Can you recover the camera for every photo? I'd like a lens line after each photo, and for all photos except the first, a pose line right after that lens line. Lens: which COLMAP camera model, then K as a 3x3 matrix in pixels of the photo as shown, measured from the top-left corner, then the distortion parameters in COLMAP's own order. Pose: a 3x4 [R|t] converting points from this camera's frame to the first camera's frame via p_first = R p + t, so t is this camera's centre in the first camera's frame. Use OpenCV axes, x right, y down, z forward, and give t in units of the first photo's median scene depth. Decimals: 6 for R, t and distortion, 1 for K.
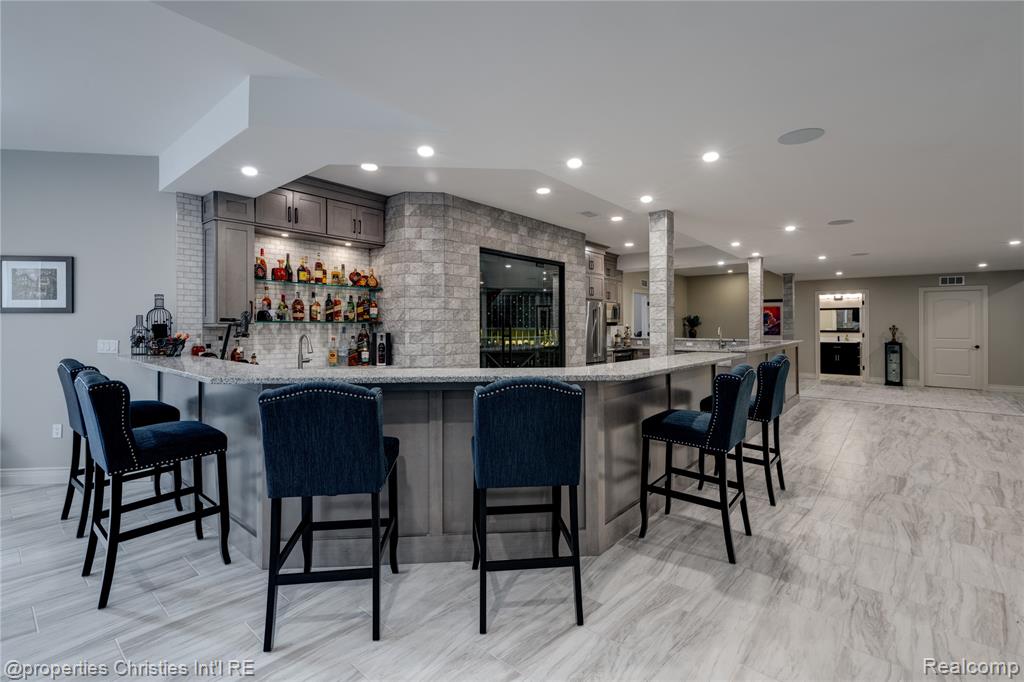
lens RADIAL K [[447.1, 0, 514.2], [0, 447.1, 327.8], [0, 0, 1]] dist [0.004925, 0.000137]
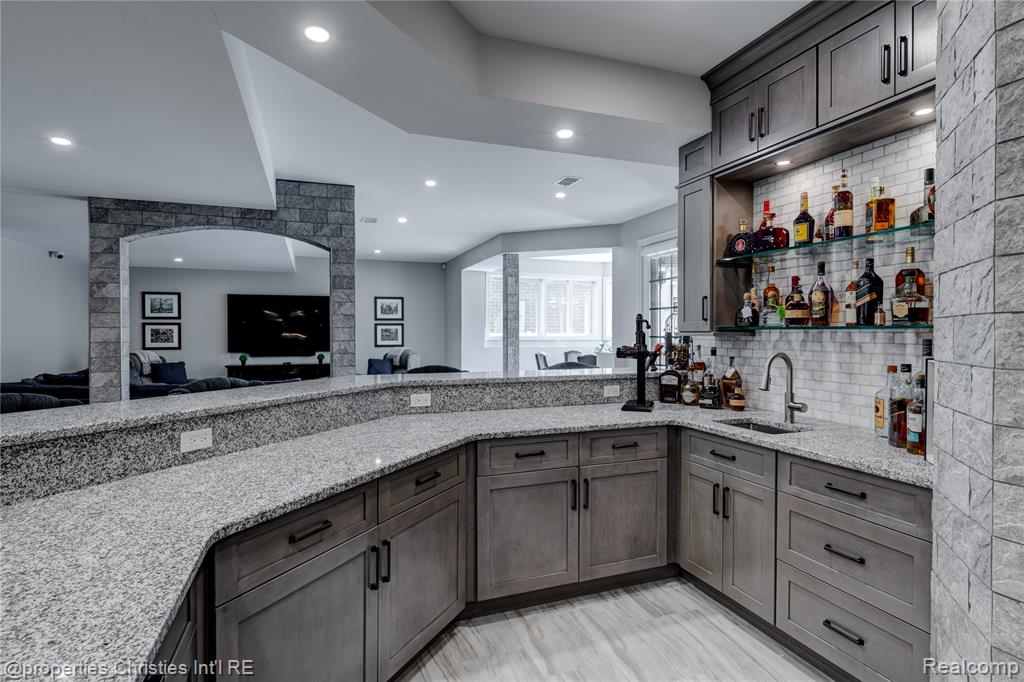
lens RADIAL K [[527.5, 0, 514.7], [0, 527.5, 337.3], [0, 0, 1]] dist [0.001325, 0.001184]
pose [[-0.484648, 0.005276, -0.874694, 0.136079], [-0.008715, 0.999903, 0.010861, -0.004389], [0.874666, 0.012887, -0.484555, 0.762820]]
